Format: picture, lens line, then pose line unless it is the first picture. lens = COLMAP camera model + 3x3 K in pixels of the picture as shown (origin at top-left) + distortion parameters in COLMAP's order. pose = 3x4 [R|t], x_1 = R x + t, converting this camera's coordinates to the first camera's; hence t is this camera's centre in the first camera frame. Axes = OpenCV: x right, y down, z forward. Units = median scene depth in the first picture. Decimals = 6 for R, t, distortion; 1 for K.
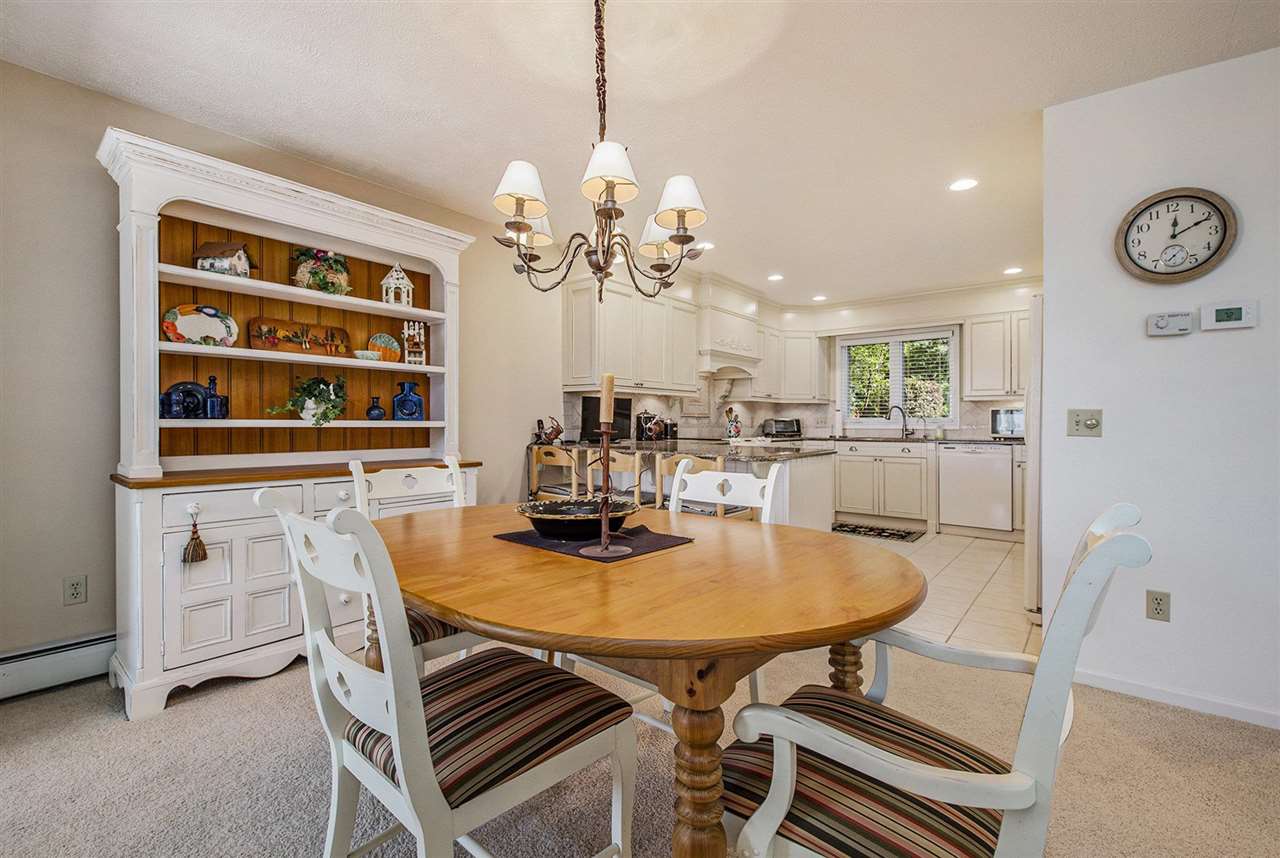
lens RADIAL K [[554.0, 0, 640.0], [0, 554.0, 429.0], [0, 0, 1]] dist [0.000783, 0.000115]
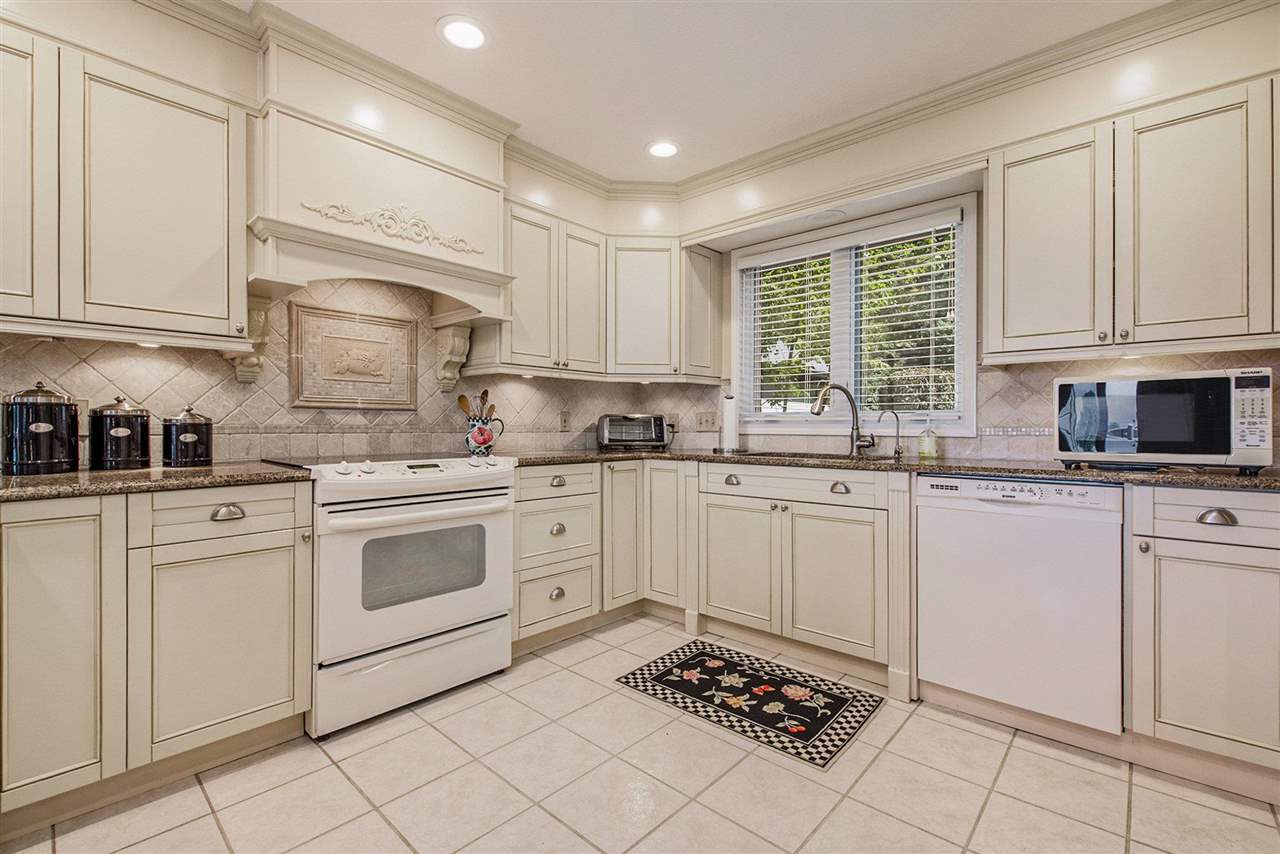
lens RADIAL K [[562.0, 0, 640.3], [0, 562.0, 431.5], [0, 0, 1]] dist [-0.001288, -0.000319]
pose [[0.998982, 0.000122, -0.045107, 0.334049], [-0.000049, 0.999999, 0.001621, -0.004356], [0.045107, -0.001617, 0.998981, 0.549472]]
